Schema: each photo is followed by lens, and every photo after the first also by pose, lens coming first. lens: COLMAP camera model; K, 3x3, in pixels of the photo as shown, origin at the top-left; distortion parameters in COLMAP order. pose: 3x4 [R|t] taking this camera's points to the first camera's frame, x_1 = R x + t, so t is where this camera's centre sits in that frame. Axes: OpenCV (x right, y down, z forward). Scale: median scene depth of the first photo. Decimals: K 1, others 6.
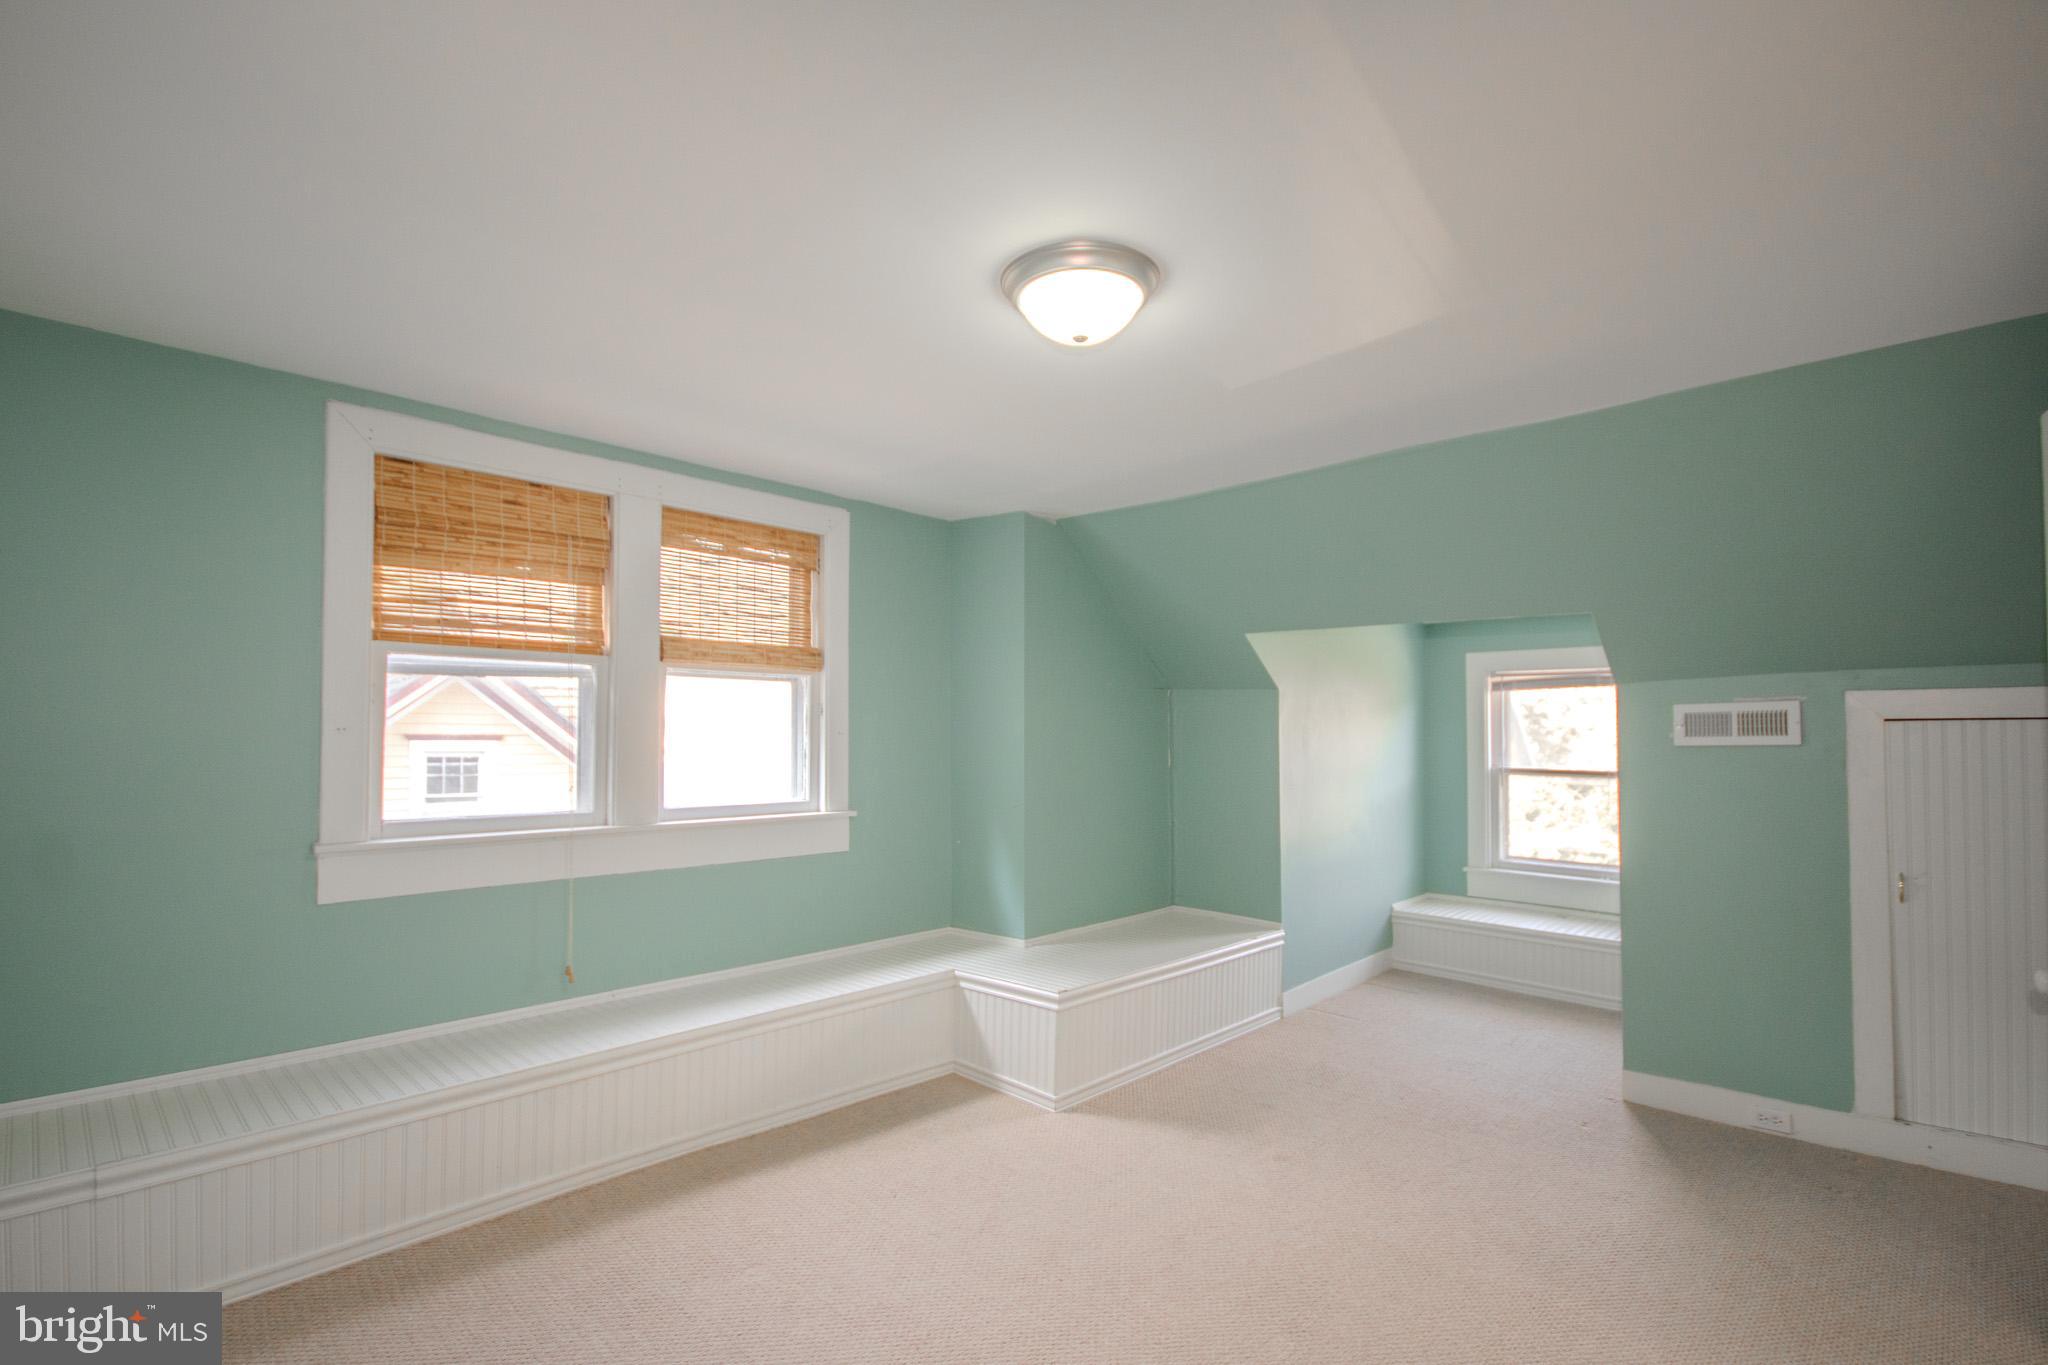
lens RADIAL K [[938.4, 0, 1015.9], [0, 938.4, 711.8], [0, 0, 1]] dist [0.001627, 0.000261]
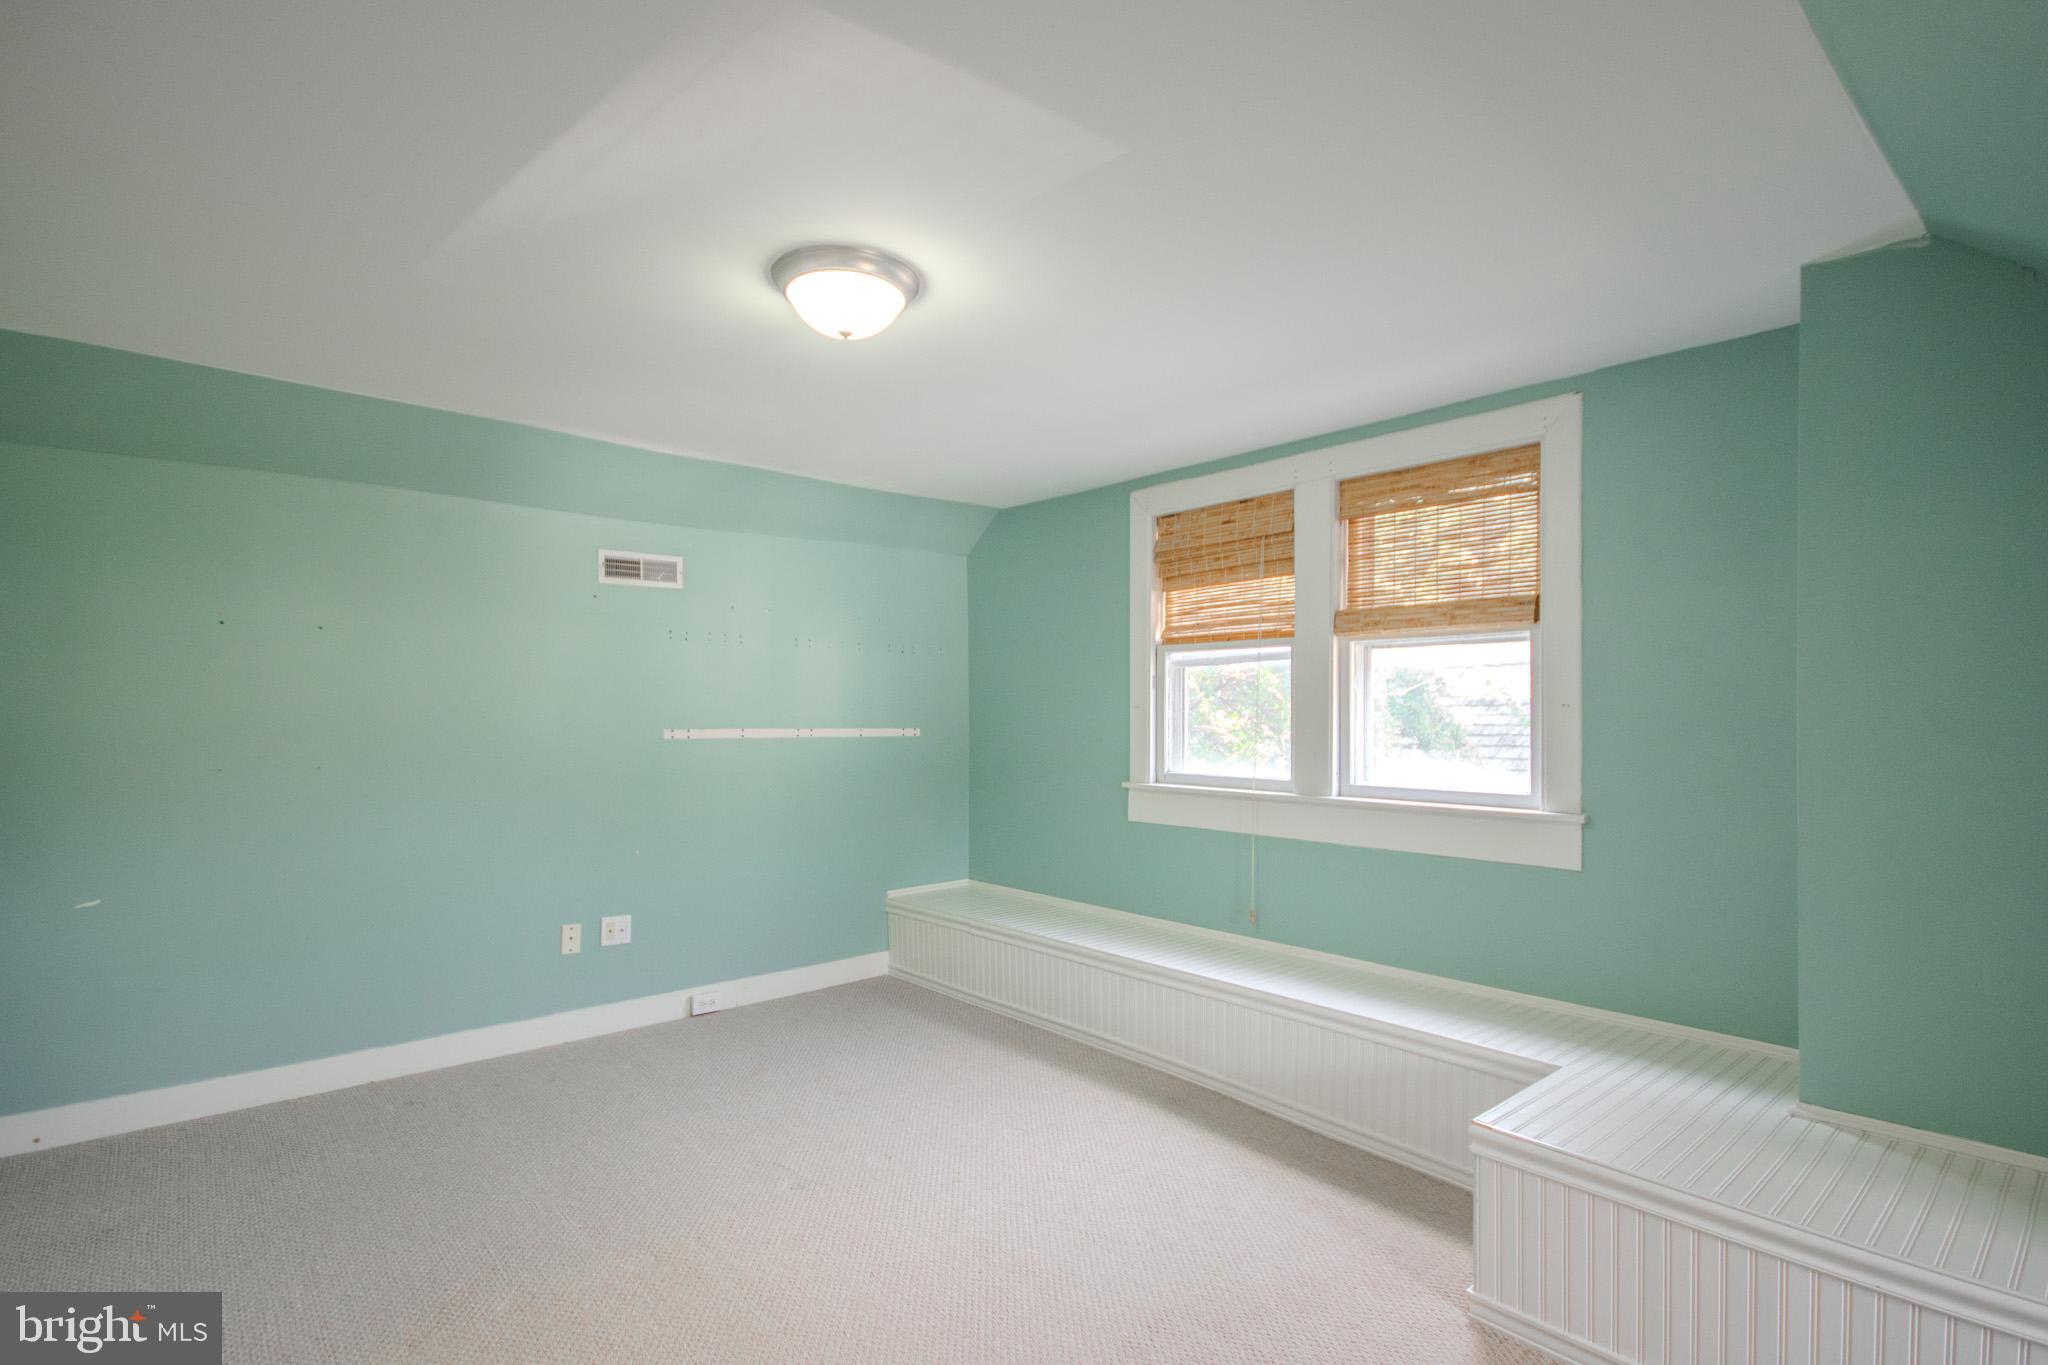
lens RADIAL K [[938.4, 0, 1015.9], [0, 938.4, 711.8], [0, 0, 1]] dist [0.001627, 0.000261]
pose [[-0.045032, -0.007017, -0.998961, 0.664402], [0.024646, 0.999663, -0.008133, 0.027580], [0.998681, -0.024987, -0.044844, 0.727656]]
